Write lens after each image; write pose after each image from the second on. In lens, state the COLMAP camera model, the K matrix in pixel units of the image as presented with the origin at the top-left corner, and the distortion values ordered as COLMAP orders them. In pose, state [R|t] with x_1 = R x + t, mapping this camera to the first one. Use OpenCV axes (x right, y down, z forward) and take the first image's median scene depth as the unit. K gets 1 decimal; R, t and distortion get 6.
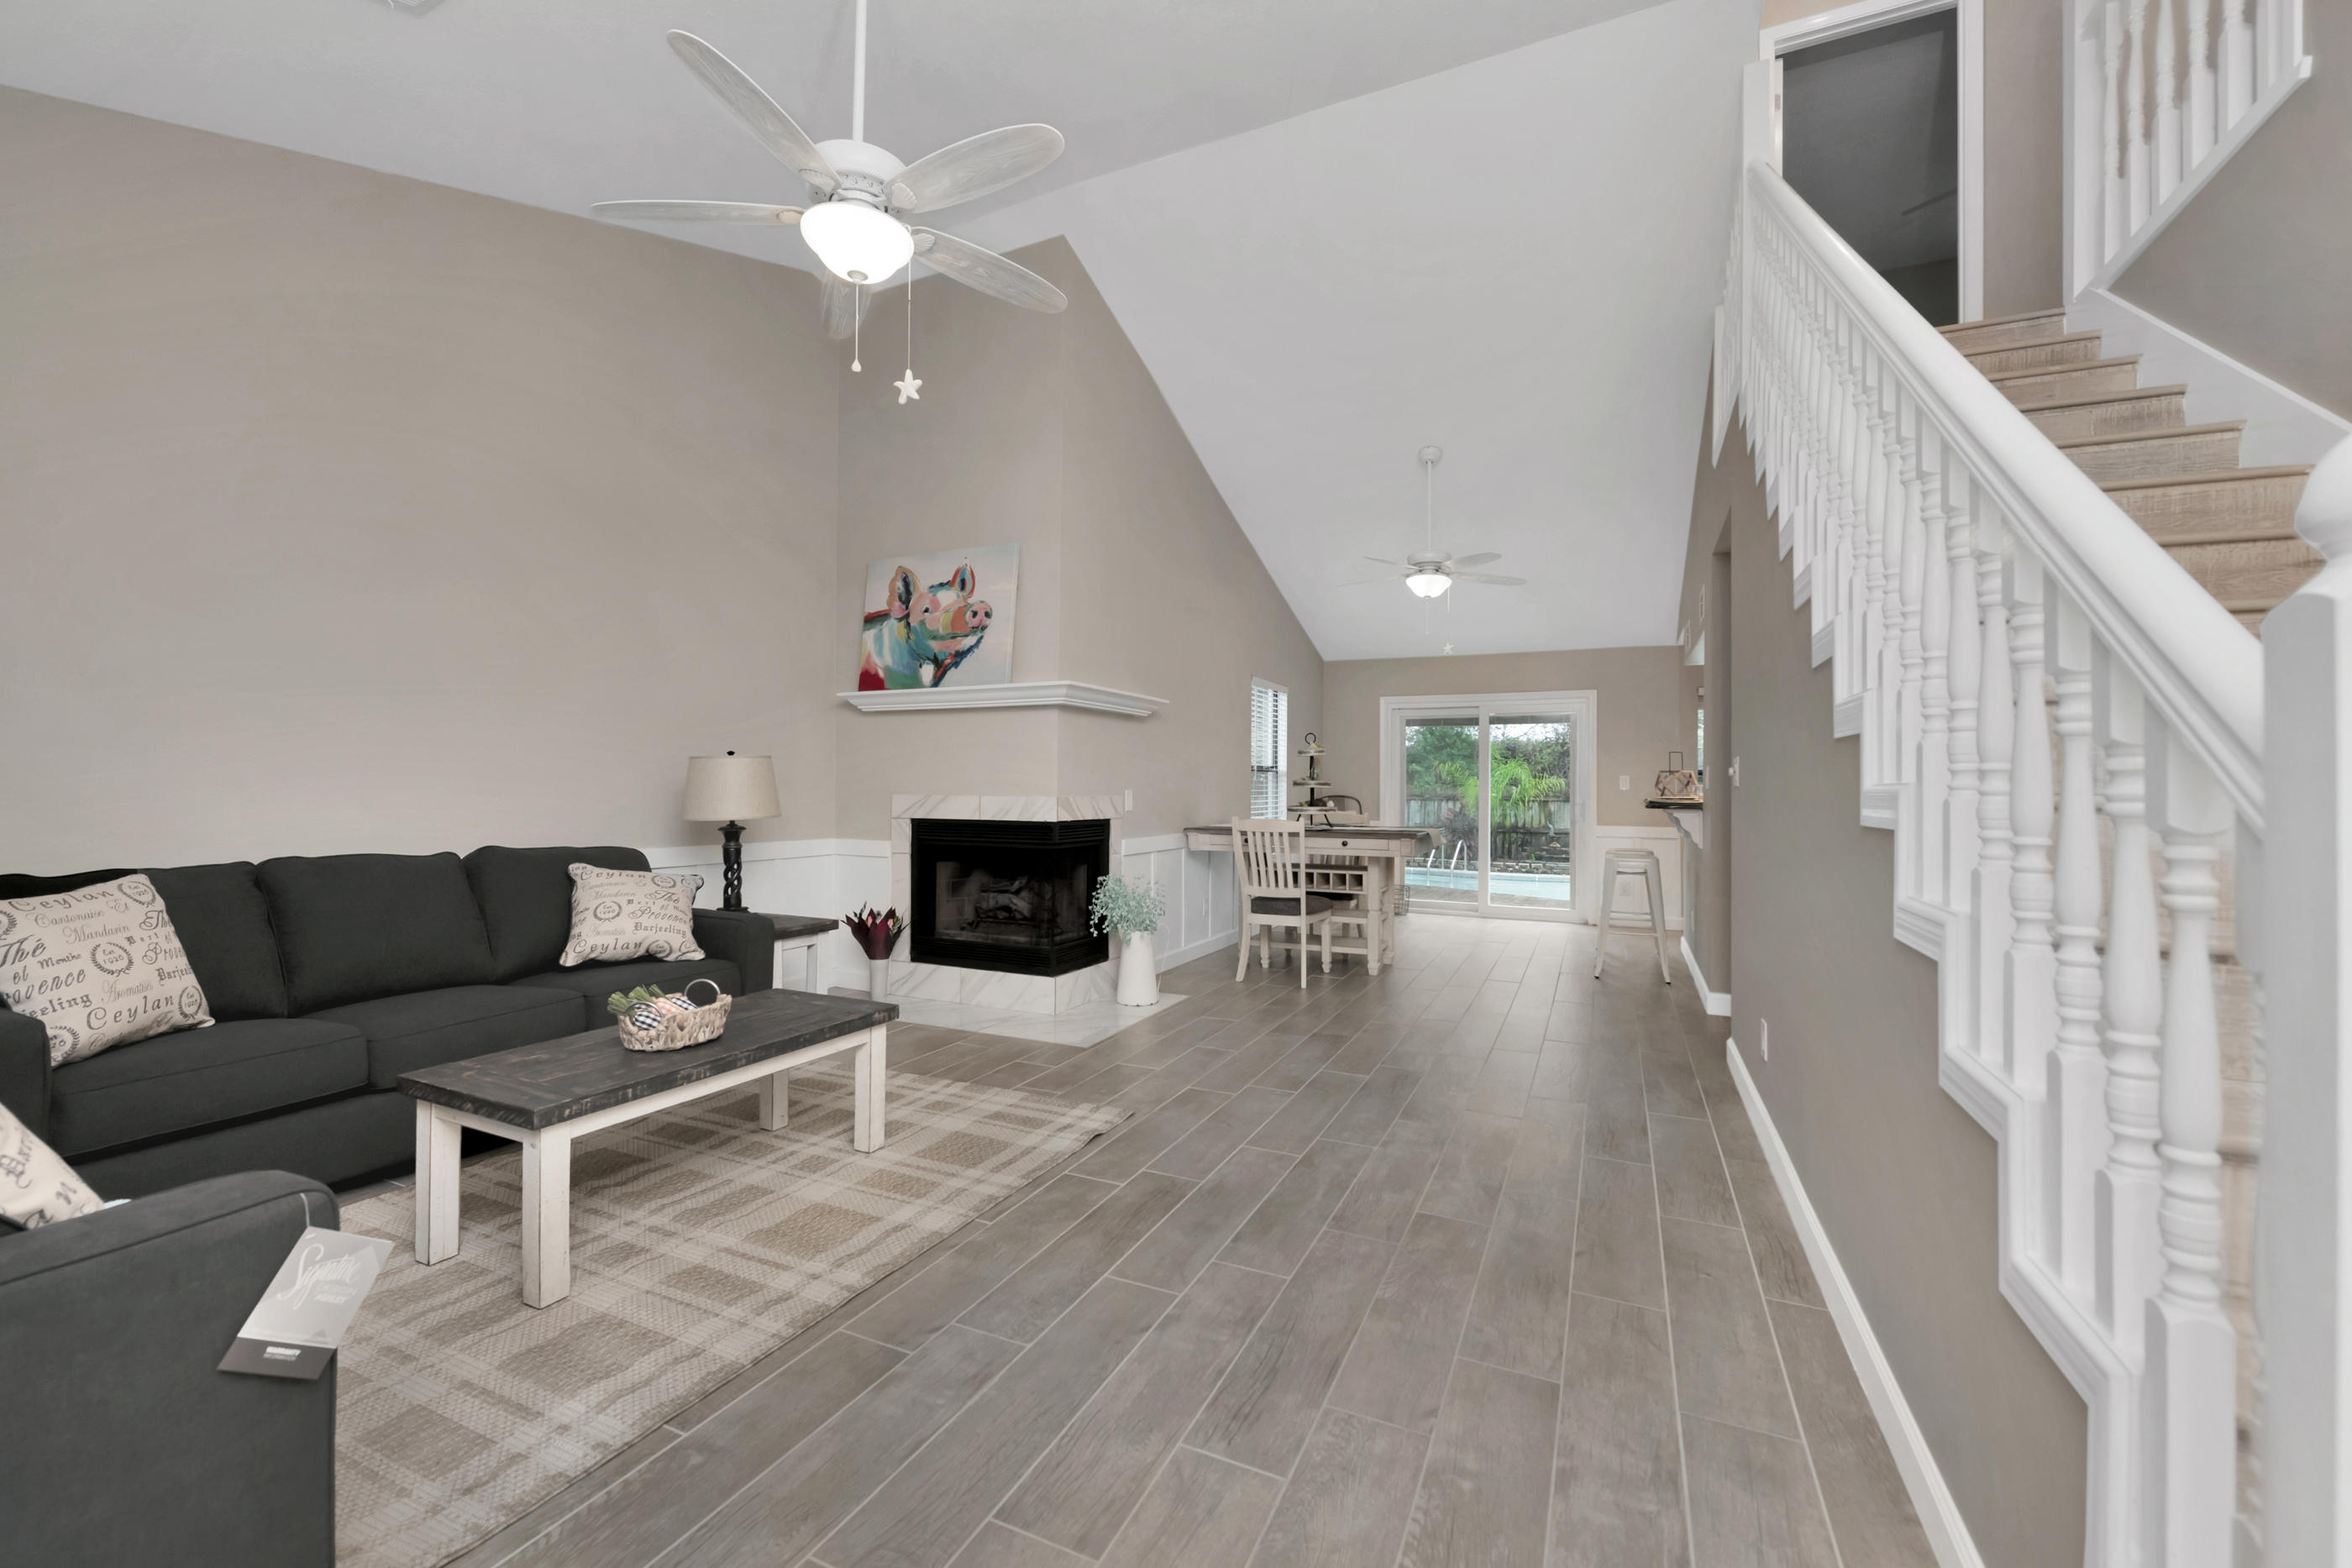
lens RADIAL K [[957.7, 0, 1180.4], [0, 957.7, 788.6], [0, 0, 1]] dist [-0.000866, -0.000543]
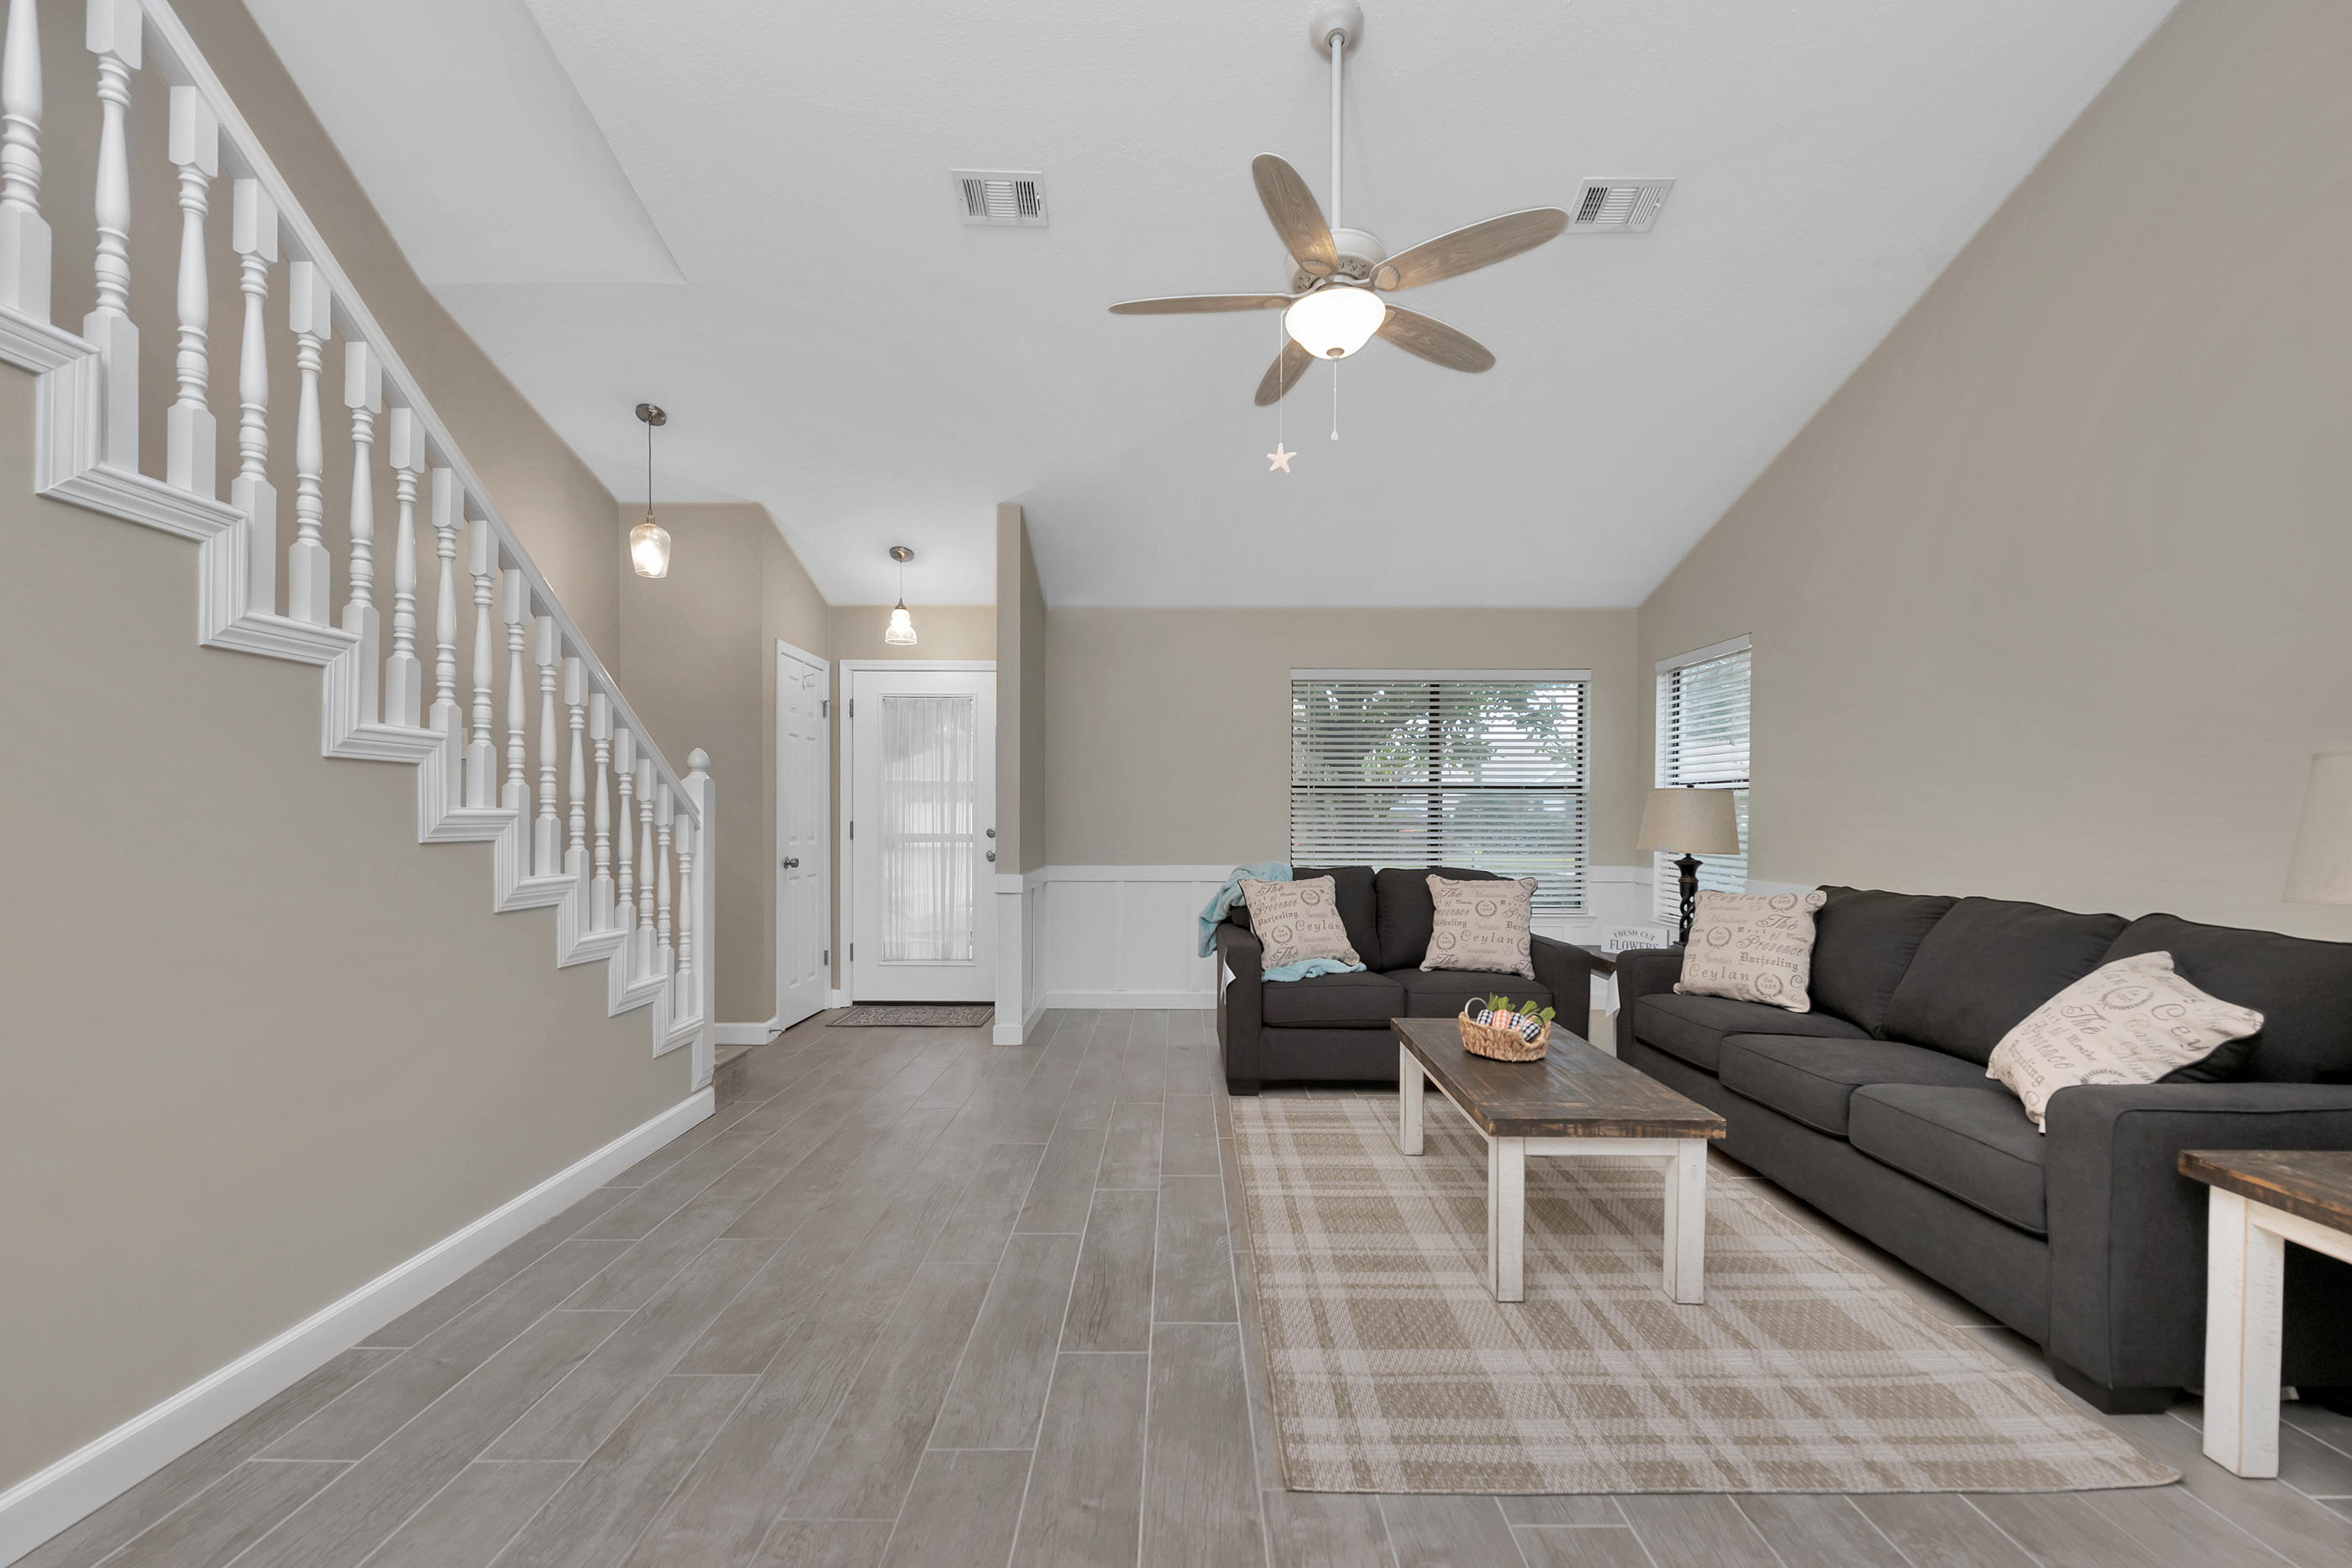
lens RADIAL K [[957.7, 0, 1180.9], [0, 957.7, 809.9], [0, 0, 1]] dist [-0.000866, -0.000543]
pose [[-0.910196, -0.014086, -0.413938, 0.135077], [-0.009307, 0.999865, -0.013559, 0.002384], [0.414073, -0.008489, -0.910204, 0.936129]]
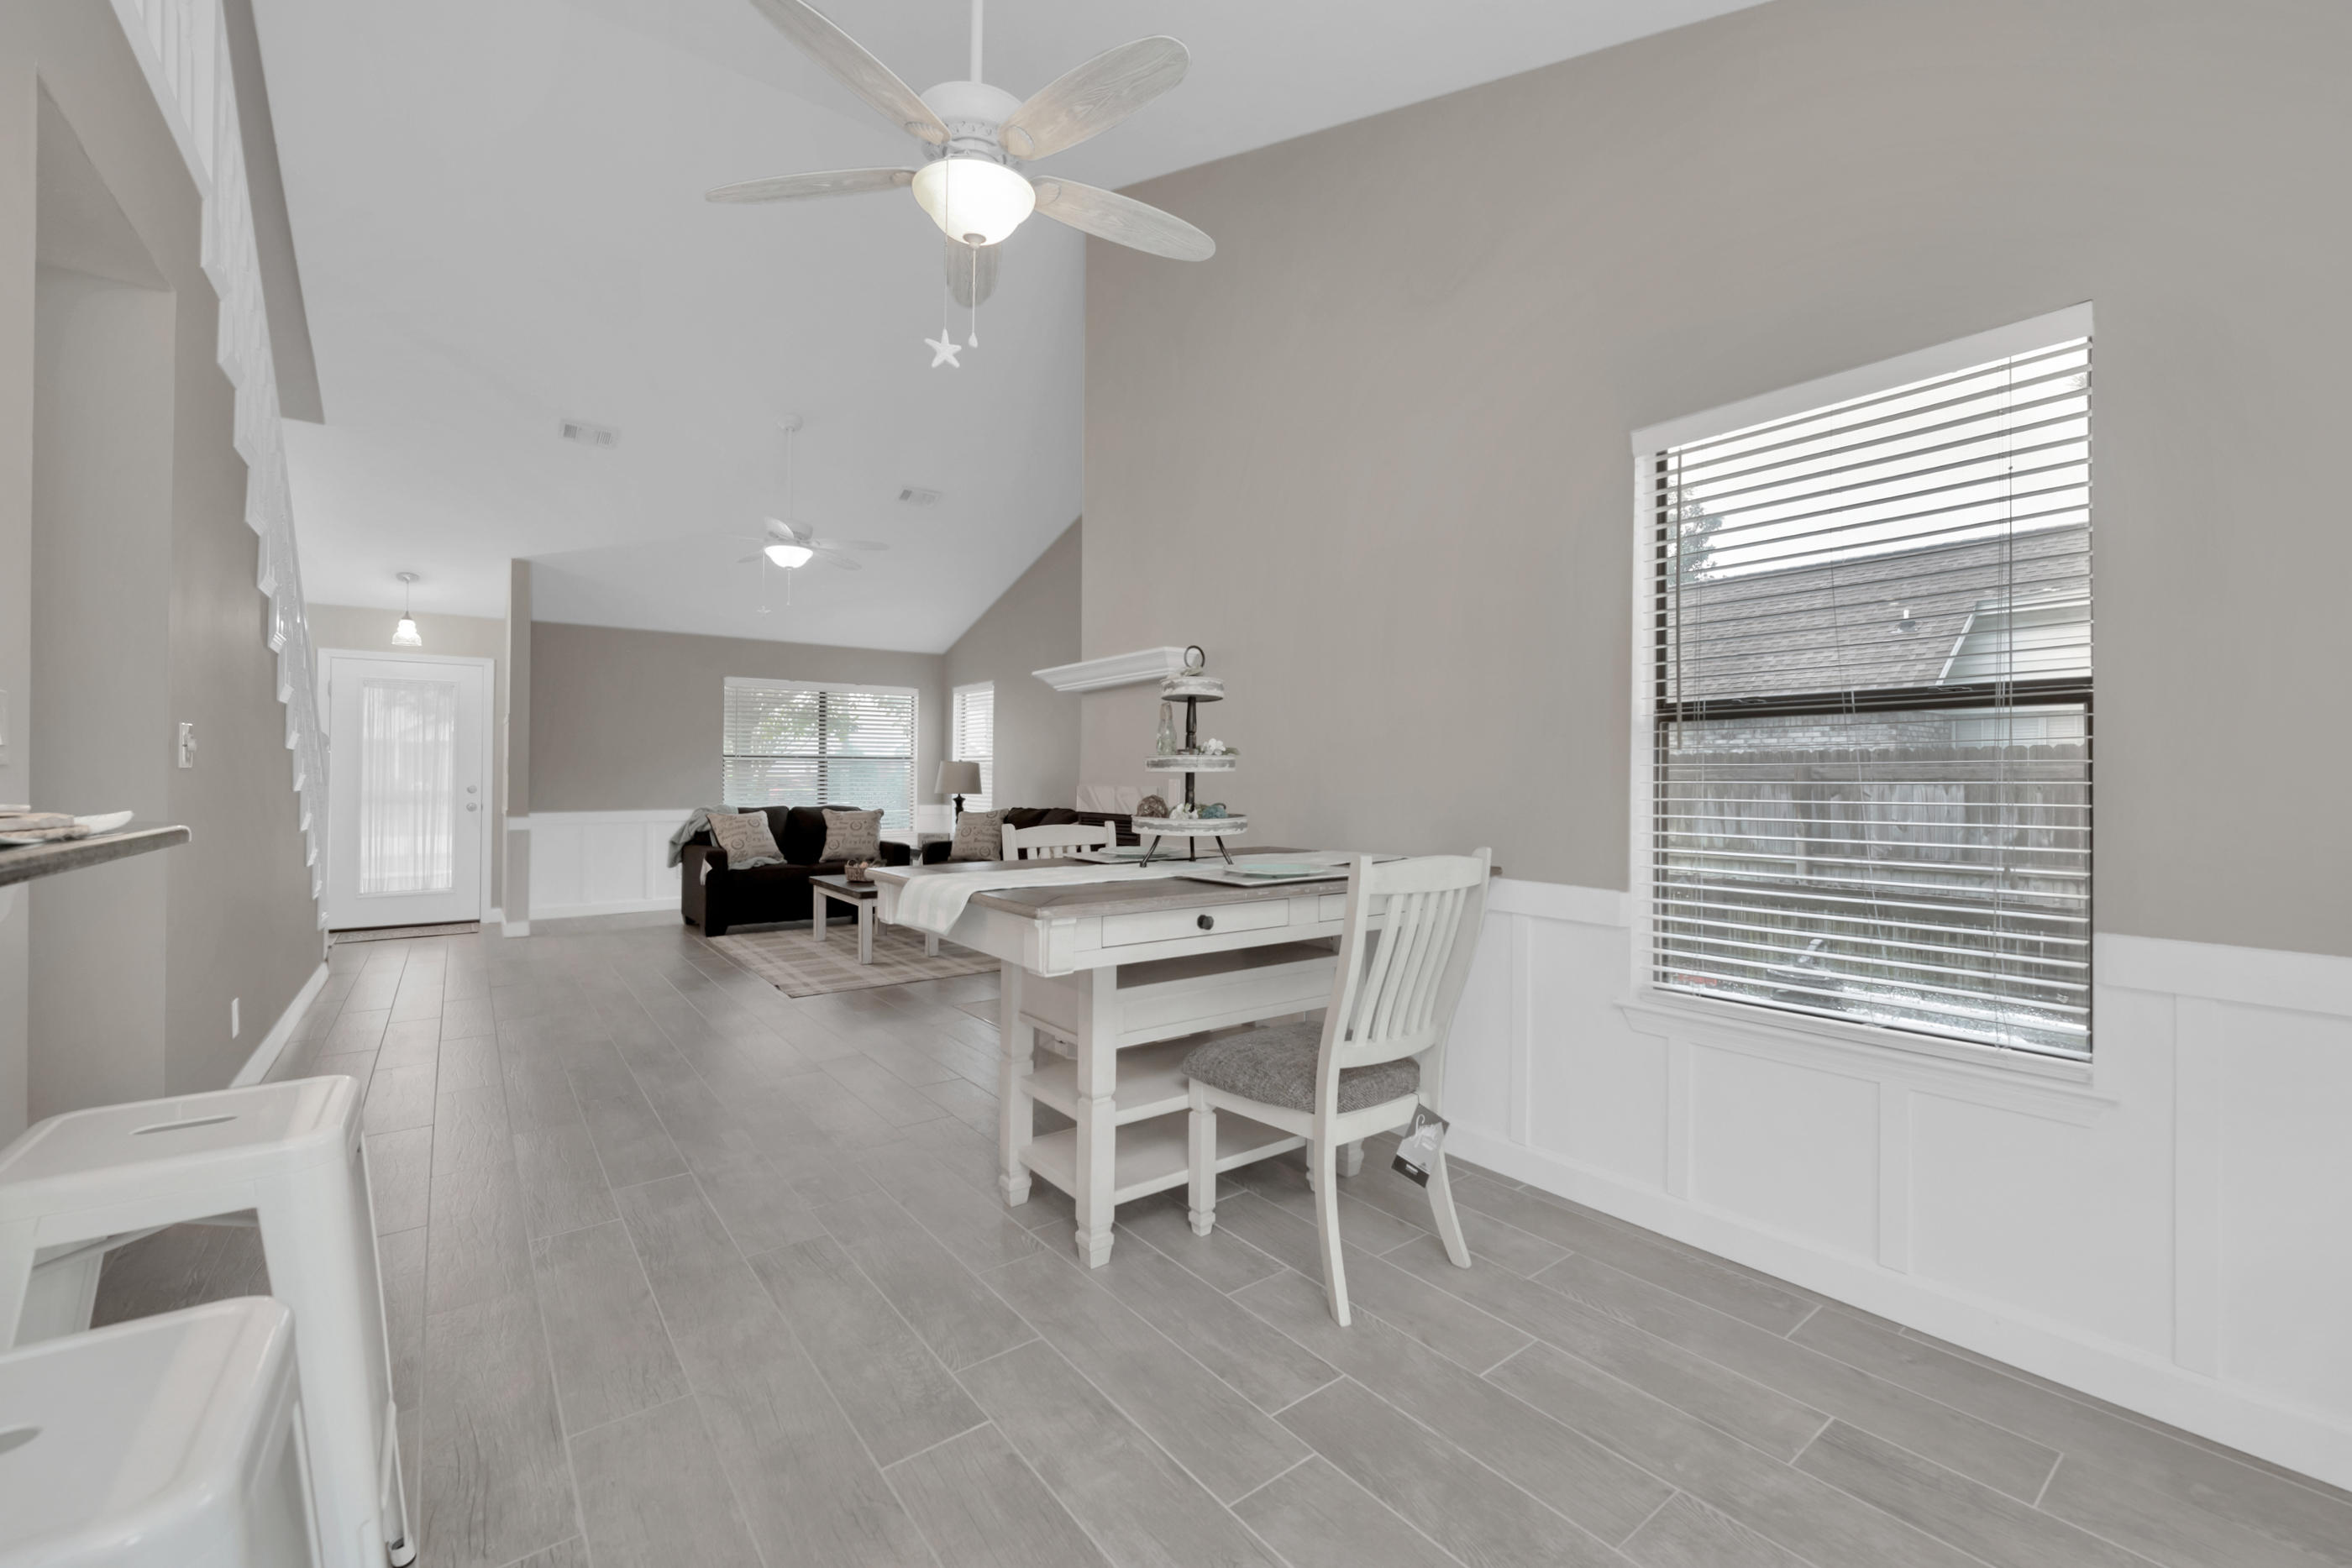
lens RADIAL K [[957.7, 0, 1173.5], [0, 957.7, 768.2], [0, 0, 1]] dist [-0.000866, -0.000543]
pose [[-0.486392, -0.010552, -0.873677, 0.654465], [0.003332, 0.999897, -0.013931, 0.007523], [0.873734, -0.009687, -0.486307, 1.491577]]
